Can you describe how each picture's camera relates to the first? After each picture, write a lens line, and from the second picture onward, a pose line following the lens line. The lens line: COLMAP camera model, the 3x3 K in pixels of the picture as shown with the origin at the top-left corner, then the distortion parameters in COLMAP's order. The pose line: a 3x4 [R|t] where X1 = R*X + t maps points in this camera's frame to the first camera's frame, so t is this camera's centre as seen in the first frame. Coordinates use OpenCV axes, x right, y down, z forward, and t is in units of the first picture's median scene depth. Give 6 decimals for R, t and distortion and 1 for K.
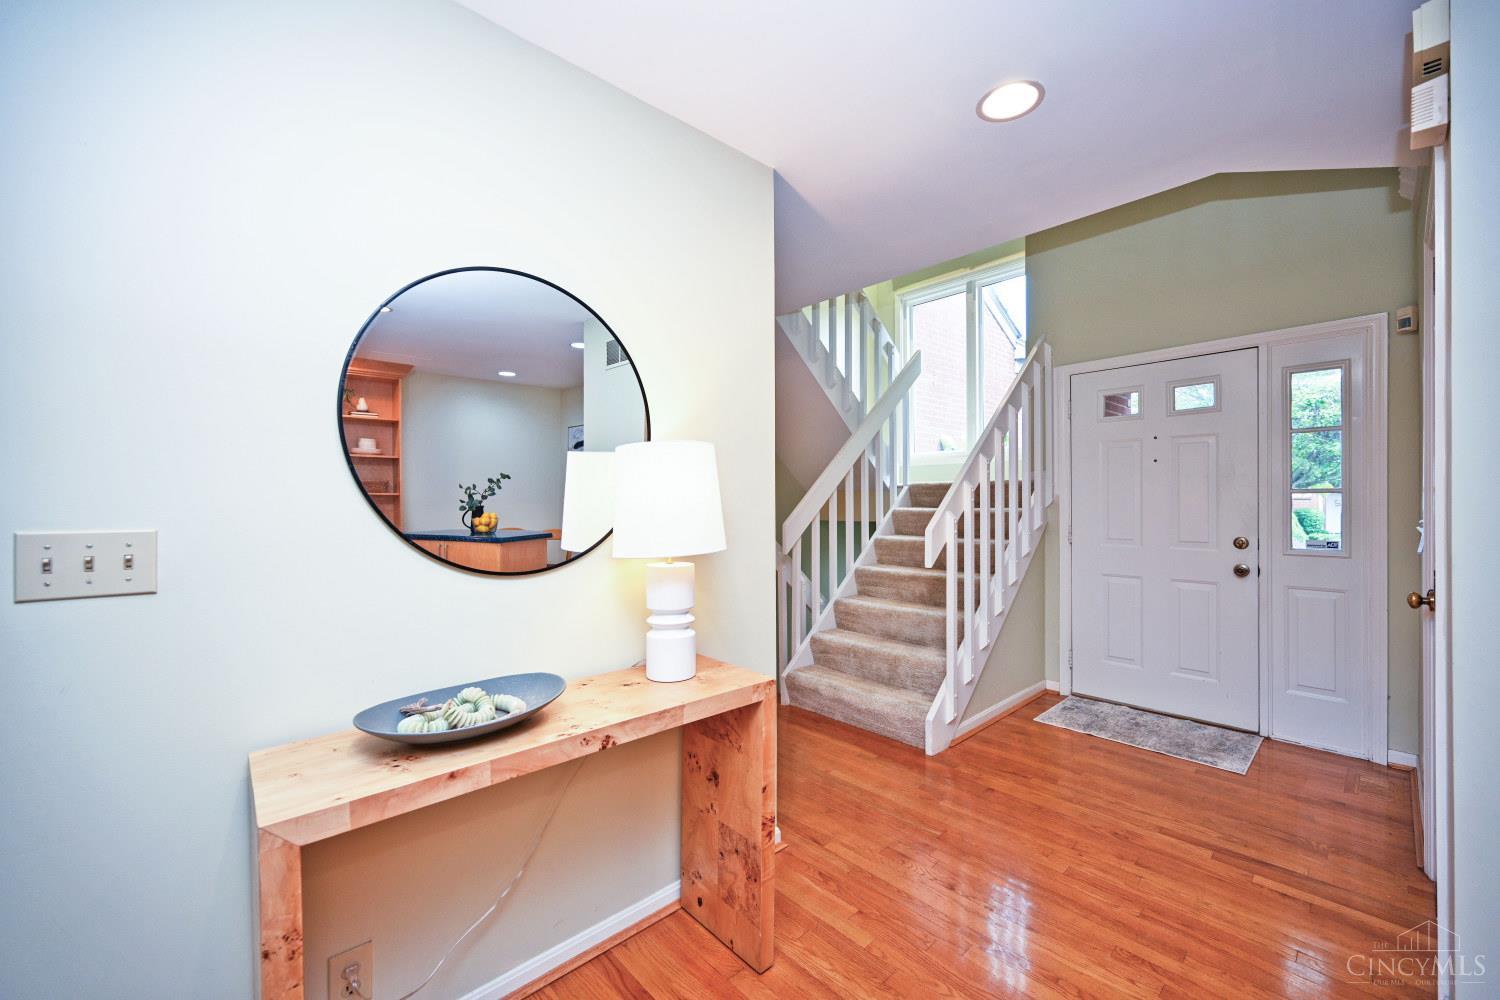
lens RADIAL K [[594.0, 0, 748.1], [0, 594.0, 504.9], [0, 0, 1]] dist [0.001518, -0.000964]
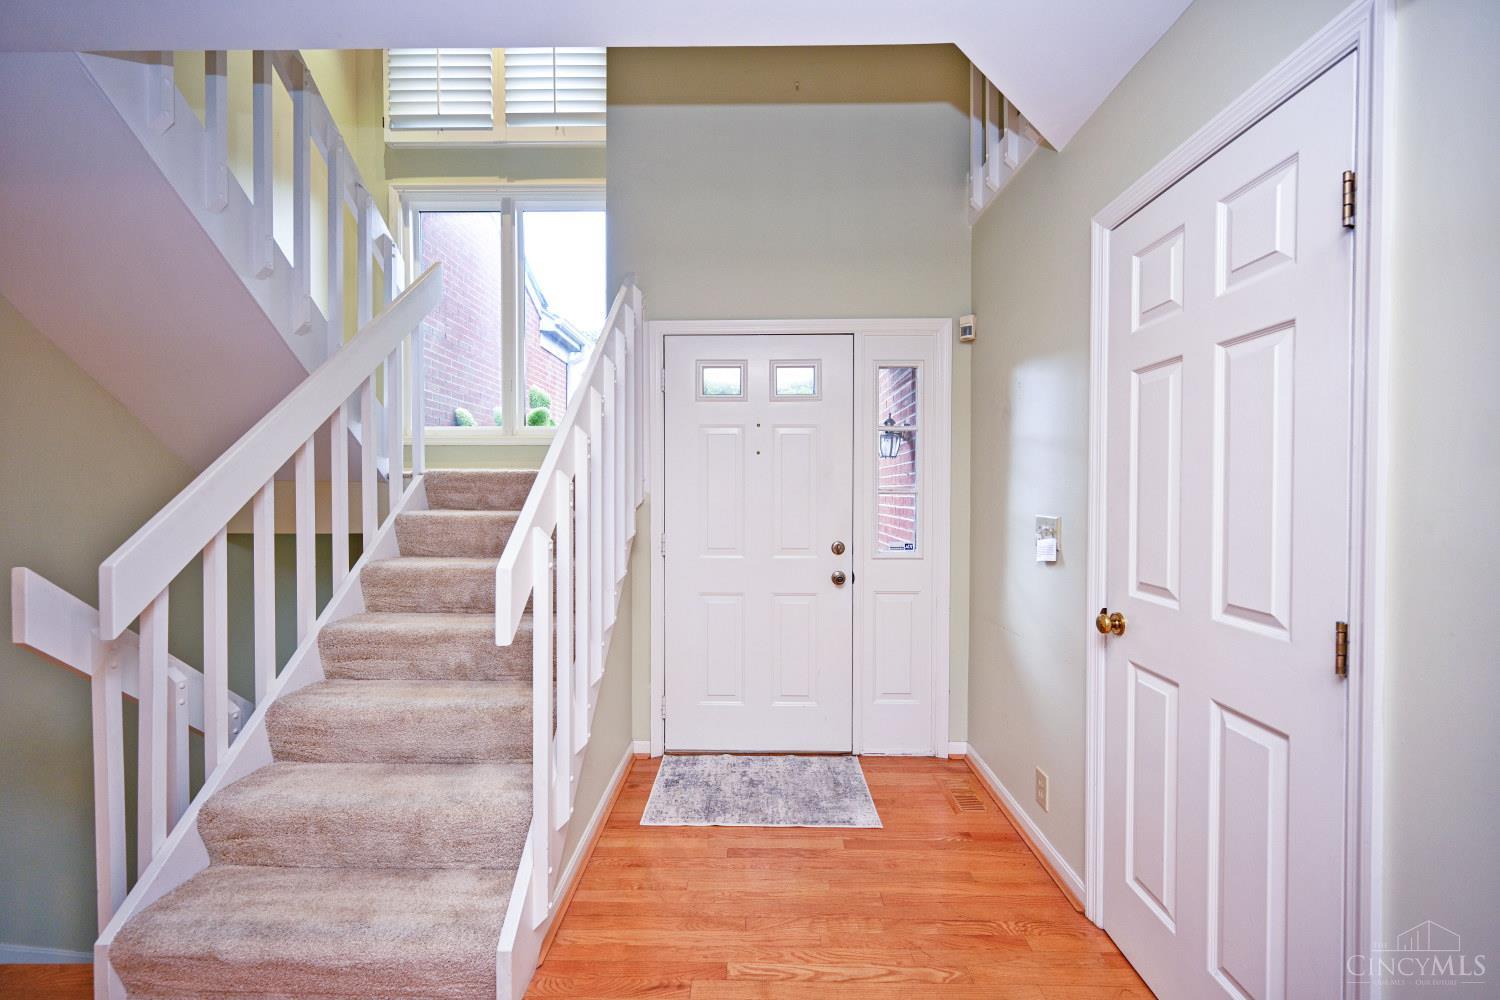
lens RADIAL K [[594.0, 0, 754.9], [0, 594.0, 497.8], [0, 0, 1]] dist [0.001518, -0.000964]
pose [[0.685123, -0.004240, 0.728415, 0.068320], [-0.000863, 0.999978, 0.006633, -0.015444], [-0.728427, -0.005173, 0.685104, 0.396709]]
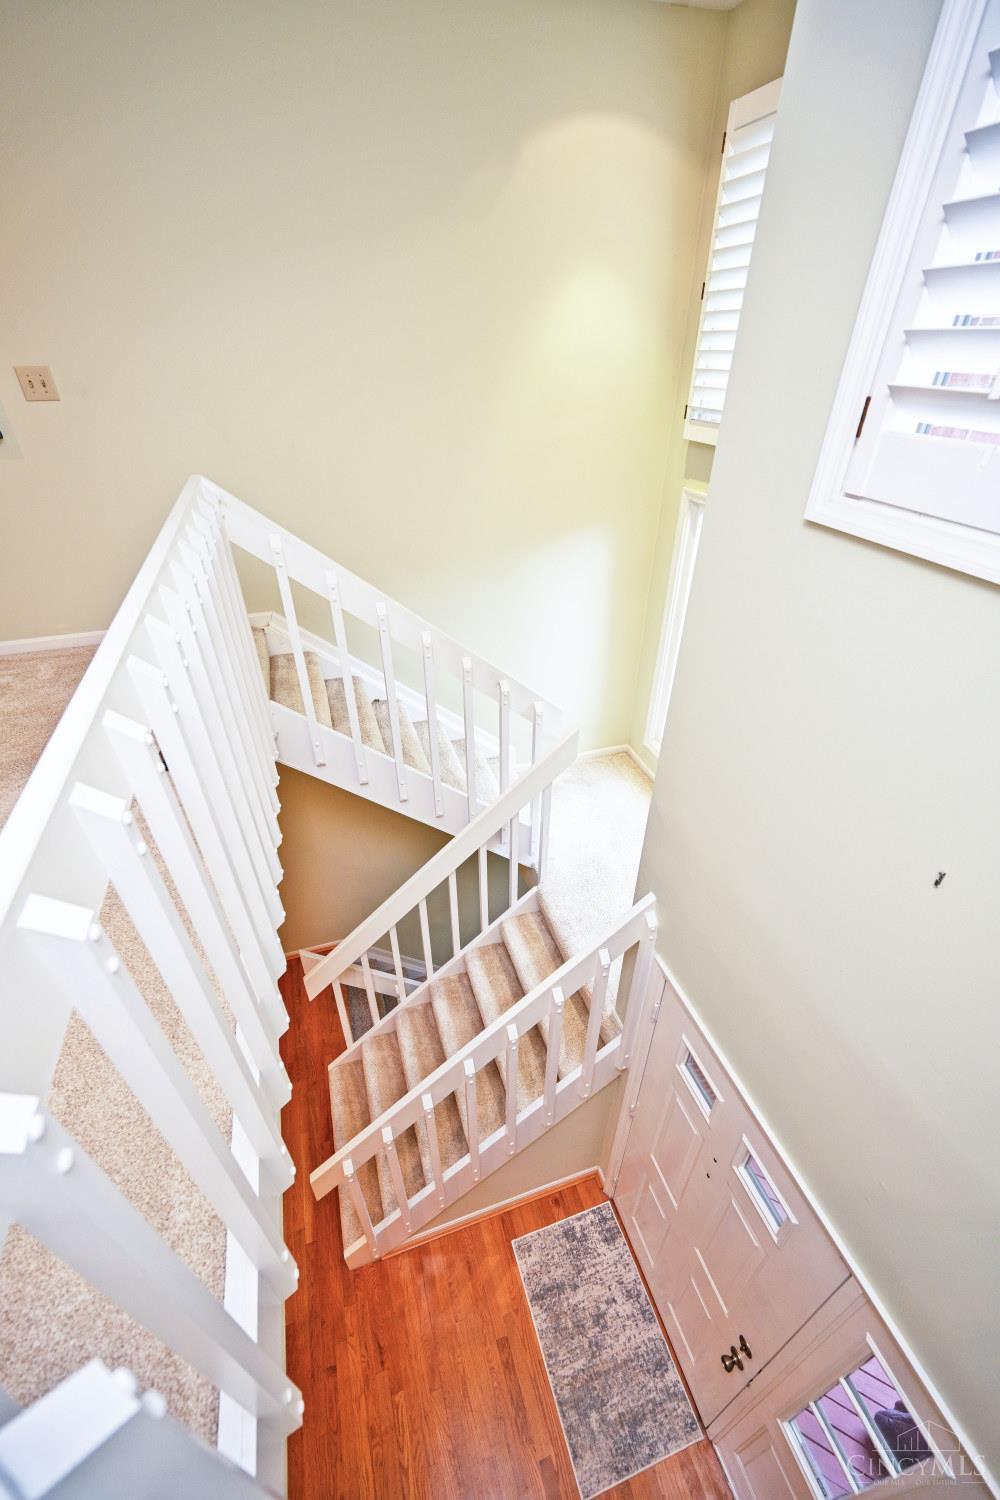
lens RADIAL K [[594.0, 0, 494.4], [0, 594.0, 755.2], [0, 0, 1]] dist [0.001518, -0.000964]
pose [[0.906635, 0.231640, -0.352640, 0.550129], [0.005393, 0.829378, 0.558663, -0.740959], [0.421881, -0.508405, 0.750694, 0.601458]]
